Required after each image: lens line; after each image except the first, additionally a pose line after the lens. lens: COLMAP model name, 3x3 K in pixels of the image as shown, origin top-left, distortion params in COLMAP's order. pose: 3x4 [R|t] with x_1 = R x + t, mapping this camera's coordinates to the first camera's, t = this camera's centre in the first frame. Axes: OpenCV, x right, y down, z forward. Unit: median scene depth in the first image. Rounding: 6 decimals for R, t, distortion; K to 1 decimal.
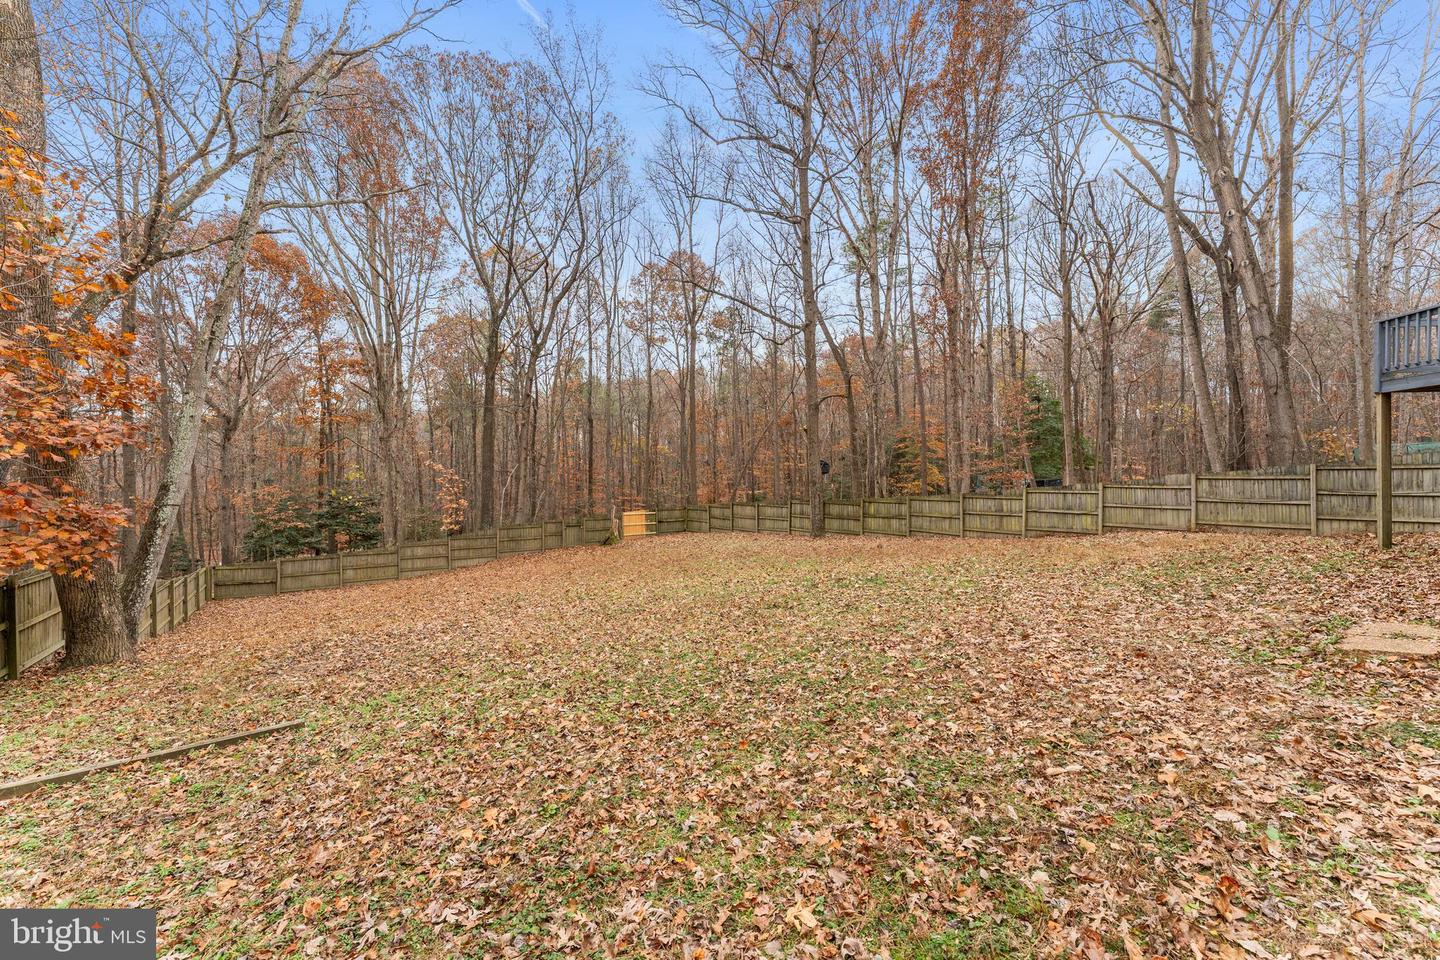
lens RADIAL K [[579.6, 0, 719.4], [0, 579.6, 472.0], [0, 0, 1]] dist [-0.000573, -0.000043]
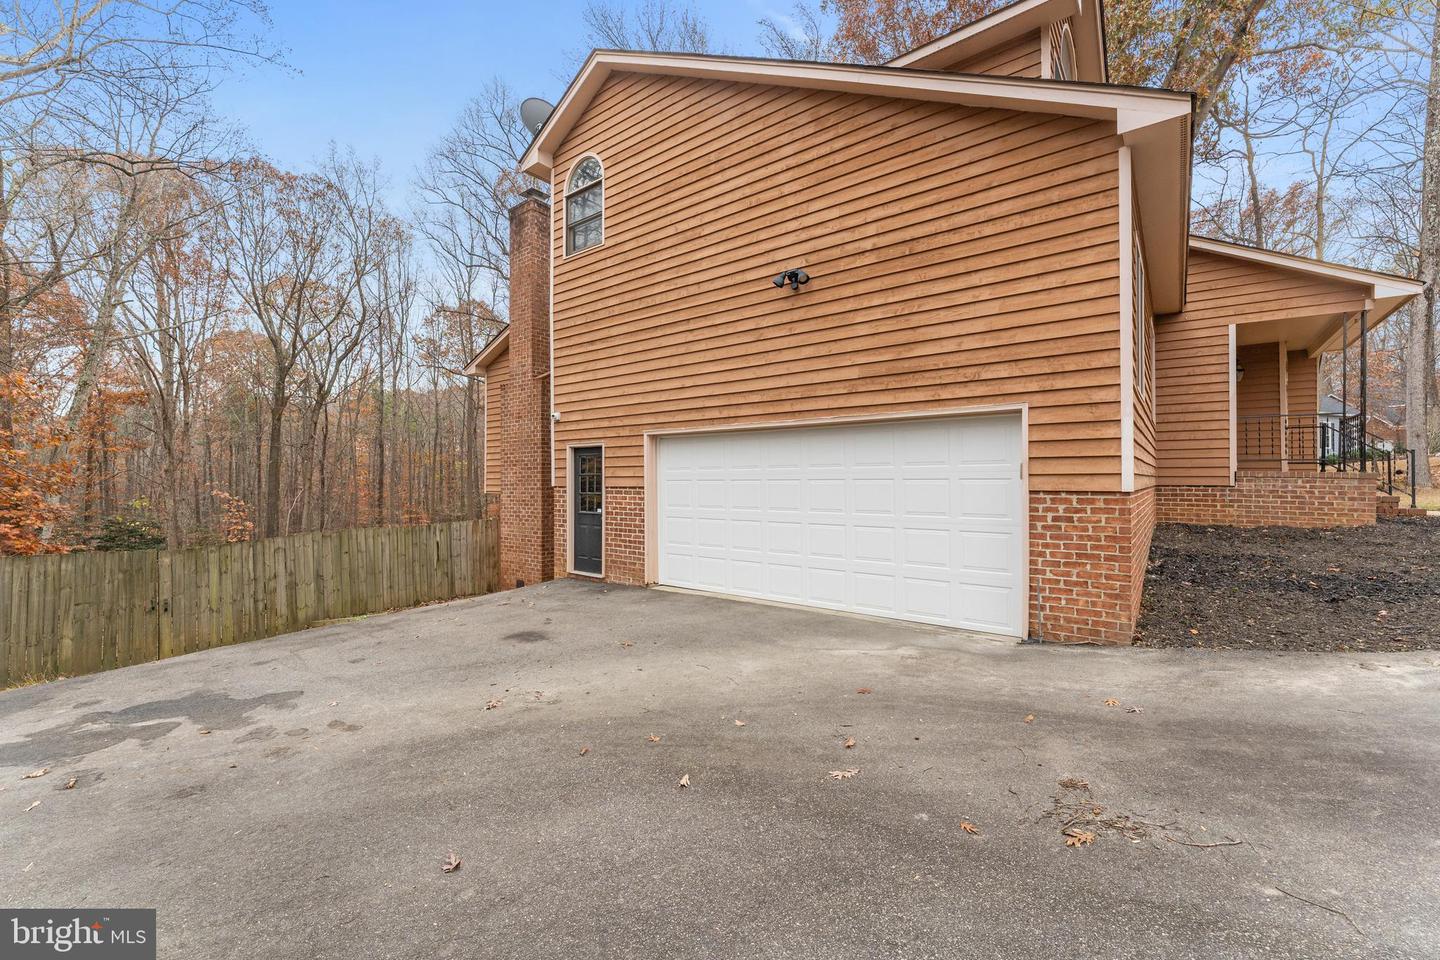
lens RADIAL K [[579.6, 0, 719.4], [0, 579.6, 472.0], [0, 0, 1]] dist [-0.000573, -0.000043]
pose [[0.961596, 0.003931, 0.274440, 0.155868], [-0.001021, 0.999942, -0.010746, -0.042678], [-0.274467, 0.010053, 0.961544, -0.400752]]
